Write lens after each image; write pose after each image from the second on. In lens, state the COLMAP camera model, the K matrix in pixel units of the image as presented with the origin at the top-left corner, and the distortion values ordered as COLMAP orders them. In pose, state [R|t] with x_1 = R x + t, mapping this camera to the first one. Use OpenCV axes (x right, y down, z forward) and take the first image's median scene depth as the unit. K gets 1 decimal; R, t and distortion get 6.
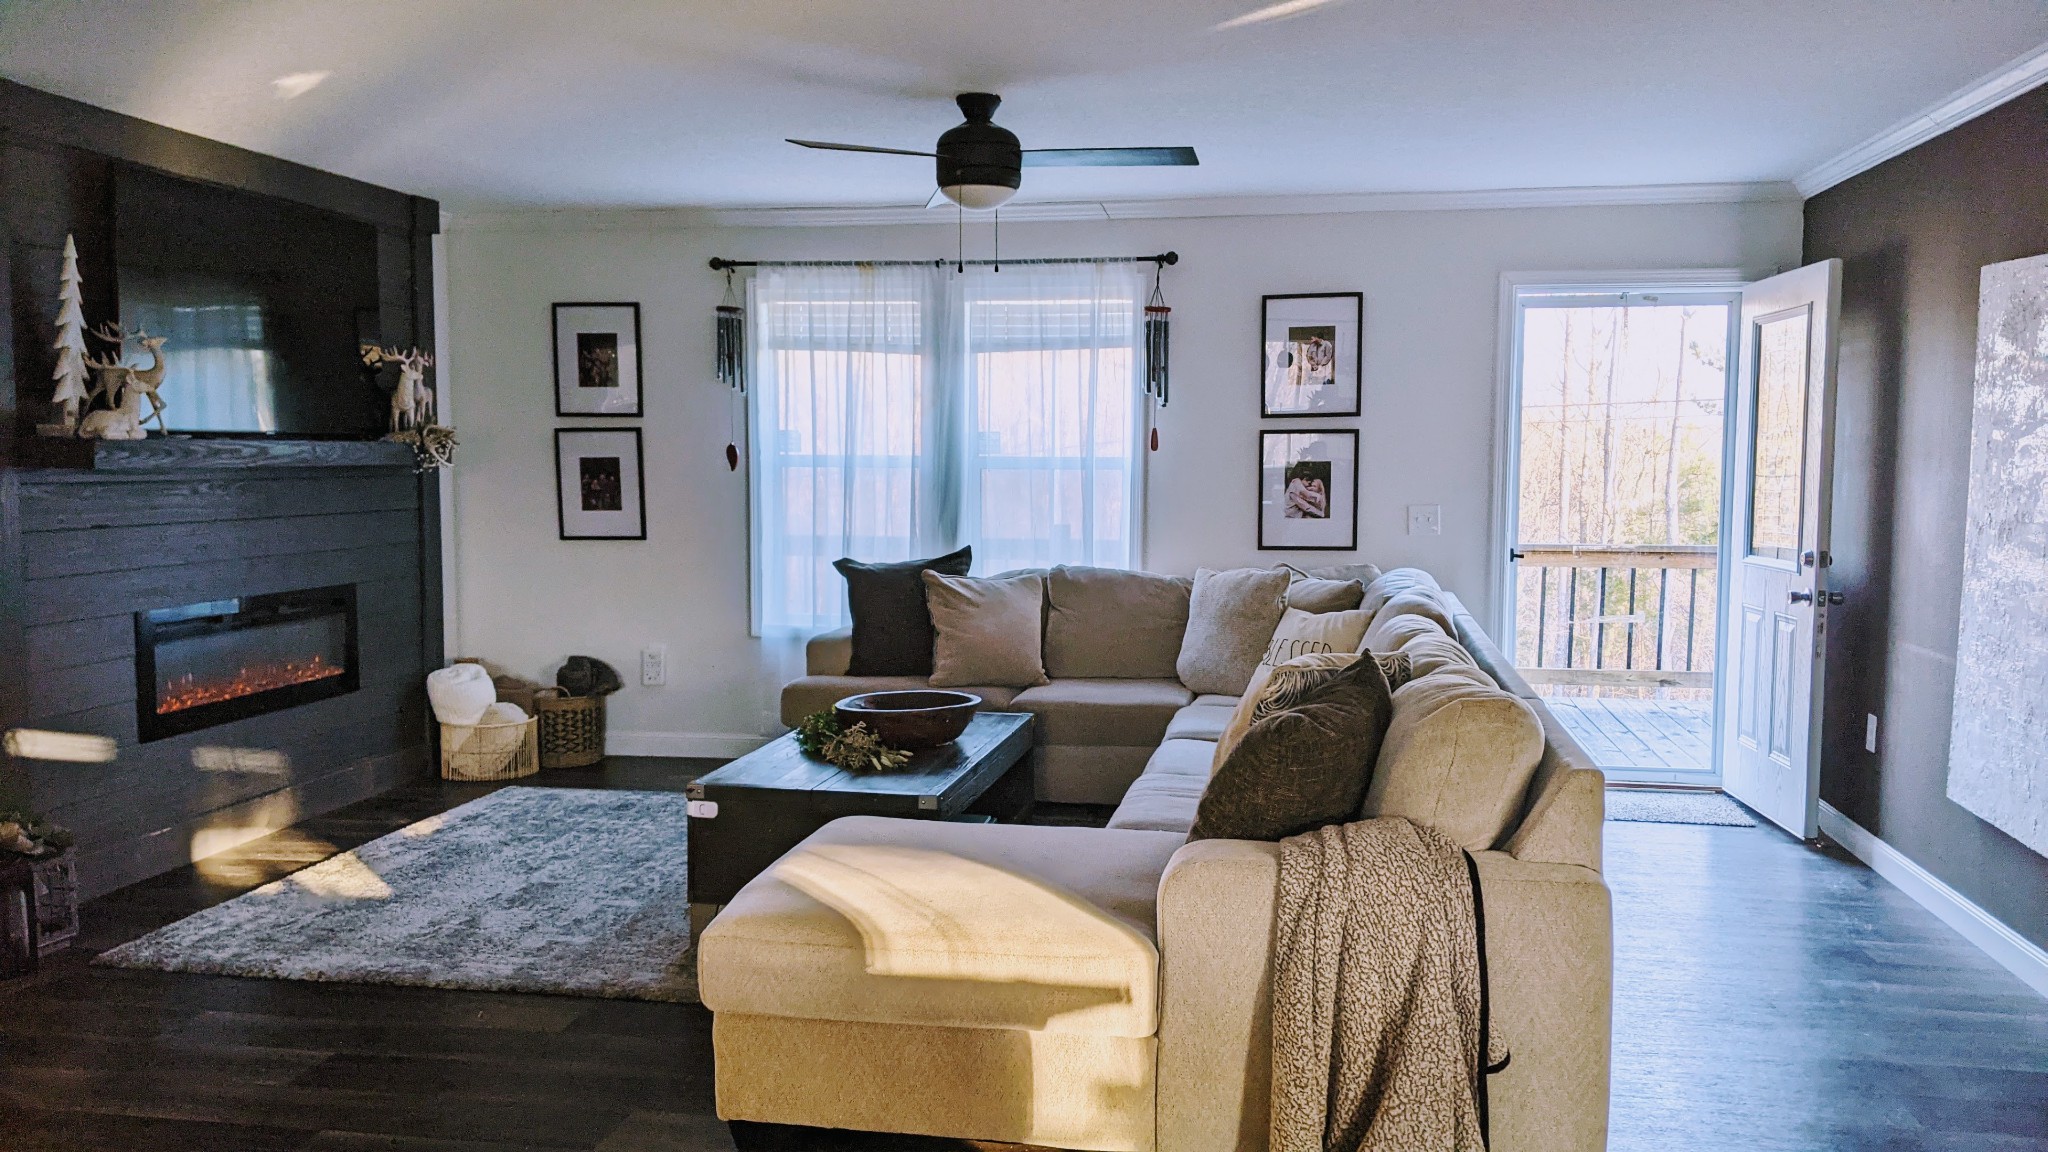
lens RADIAL K [[1622.5, 0, 1023.7], [0, 1622.5, 589.1], [0, 0, 1]] dist [0.071870, -0.121411]
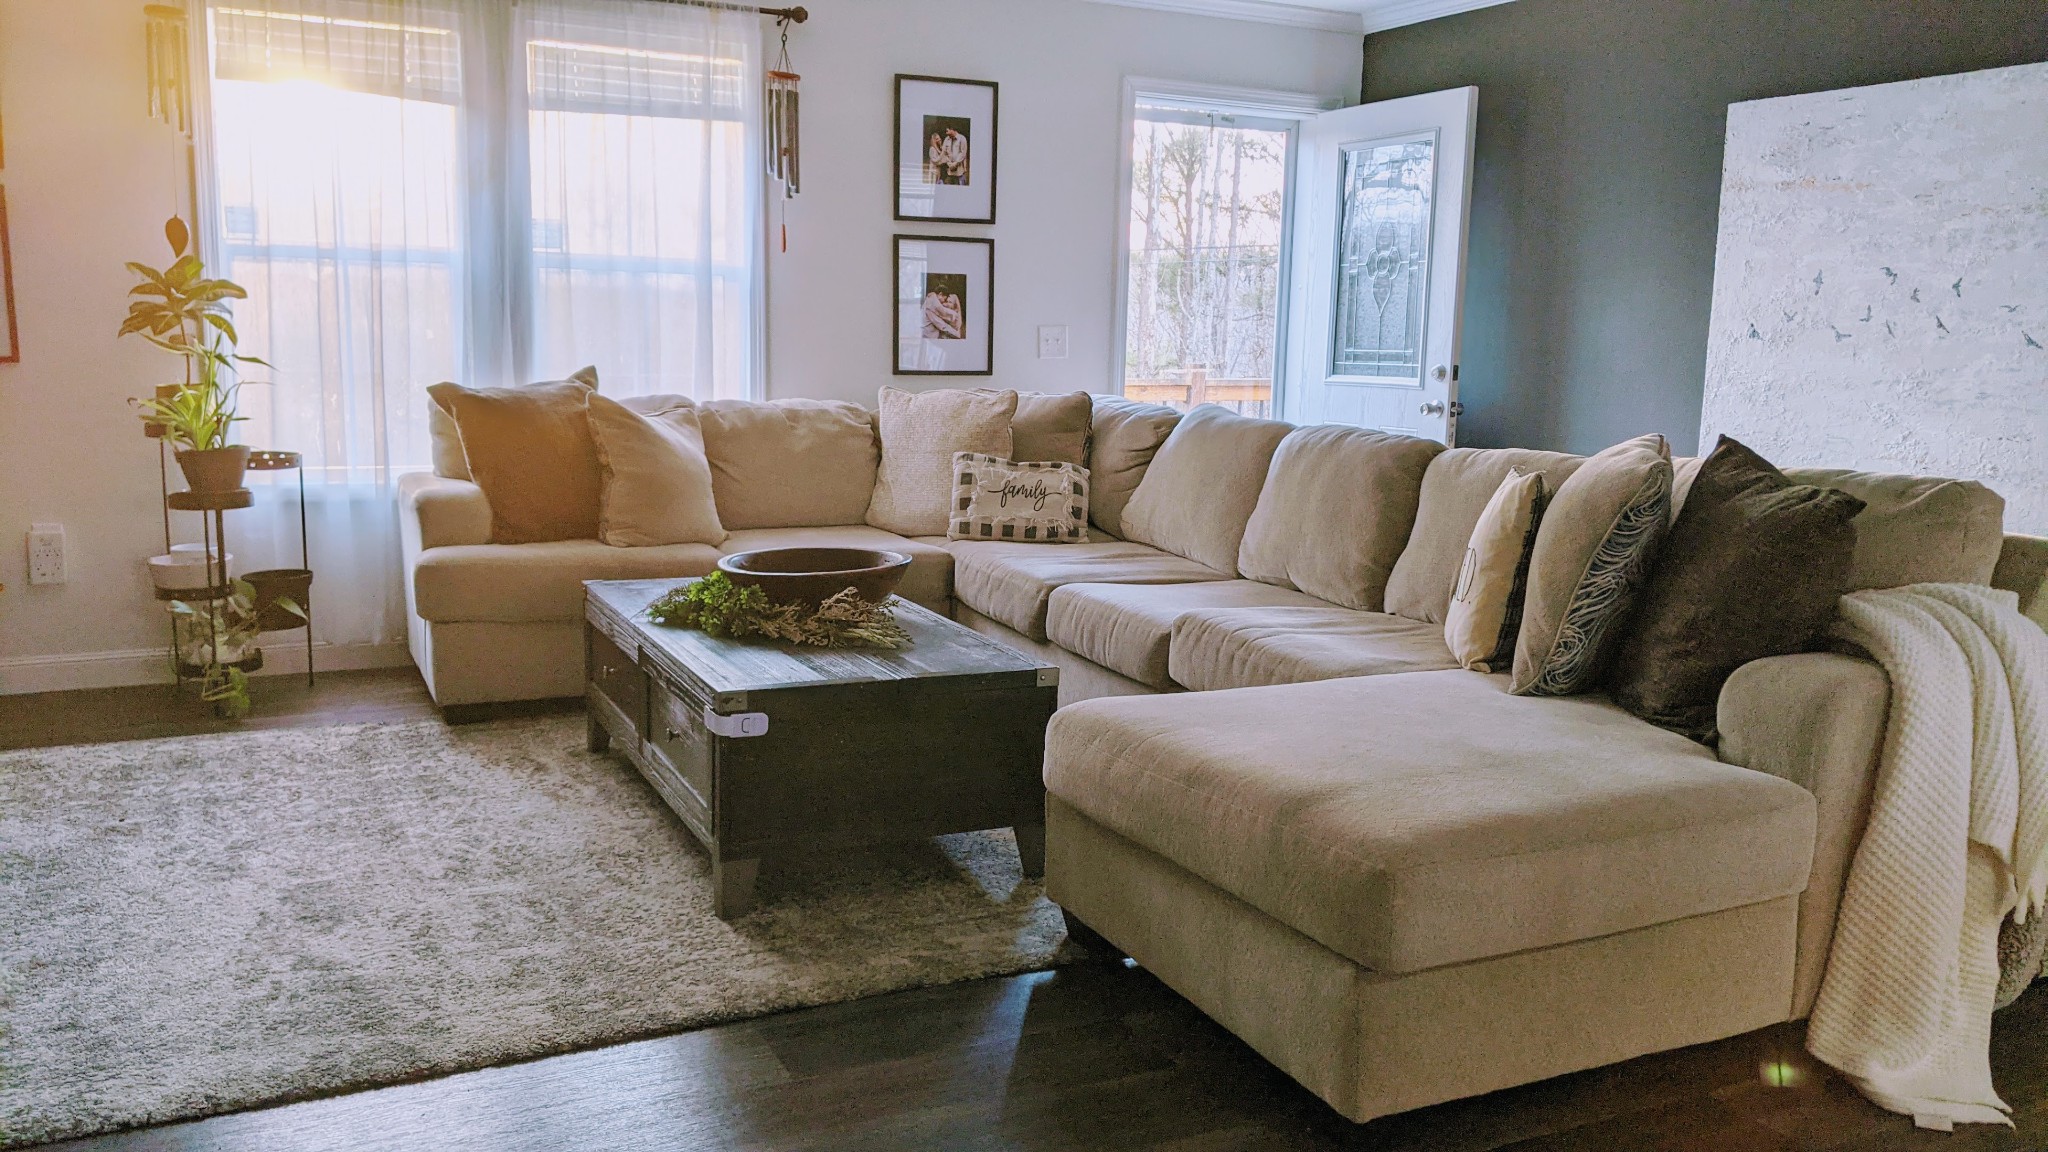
lens RADIAL K [[1620.7, 0, 1021.0], [0, 1620.7, 591.3], [0, 0, 1]] dist [0.117966, -0.223649]
pose [[0.802723, -0.081074, 0.590815, -0.334313], [0.030994, 0.995049, 0.094434, 0.011844], [-0.595546, -0.057492, 0.801261, 0.253507]]
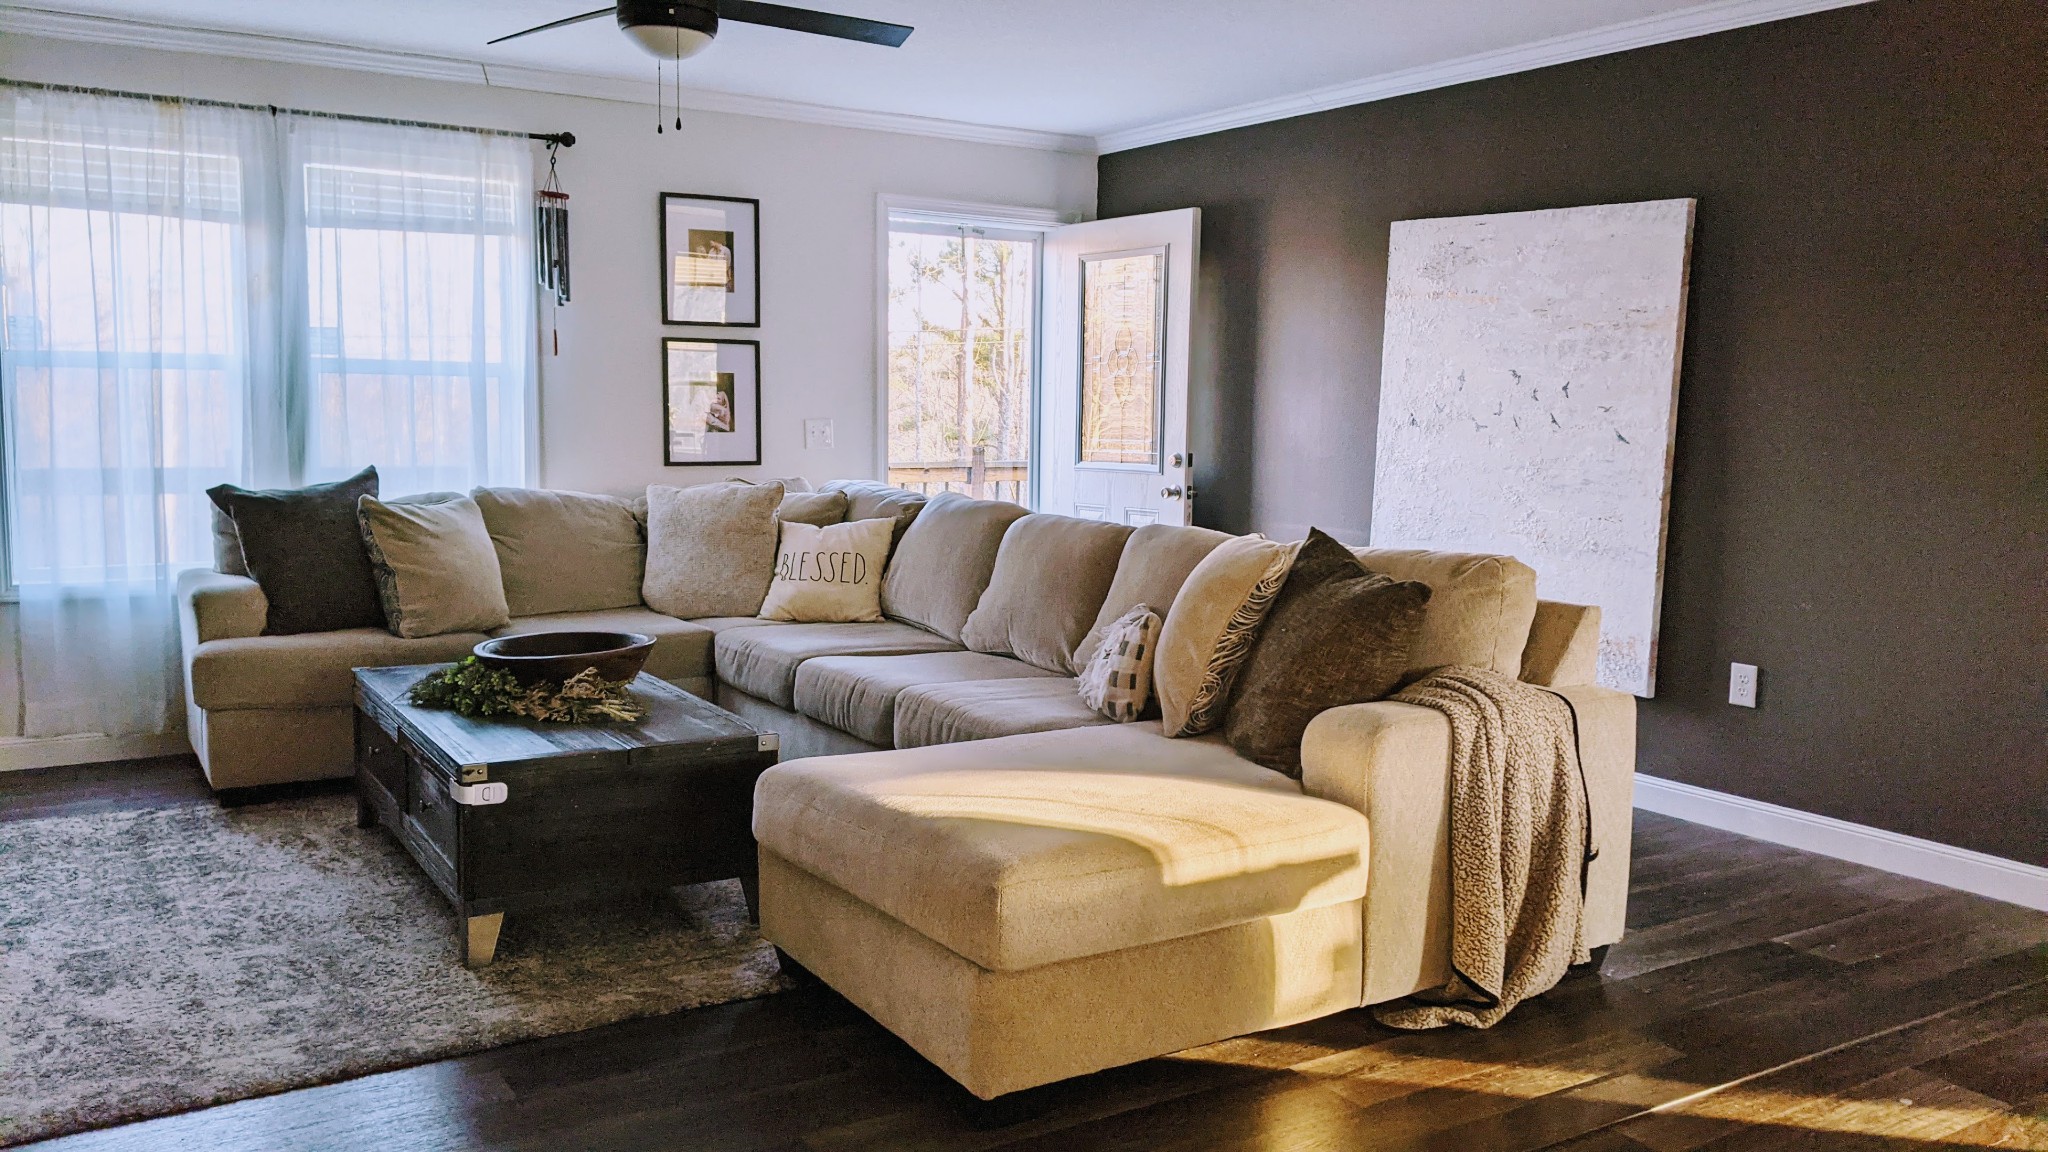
lens RADIAL K [[1622.5, 0, 1023.7], [0, 1622.5, 589.1], [0, 0, 1]] dist [0.071870, -0.121411]
pose [[0.735653, -0.069885, 0.673744, -0.347695], [0.045546, 0.997516, 0.053738, 0.005508], [-0.675826, -0.008846, 0.737008, 0.169899]]
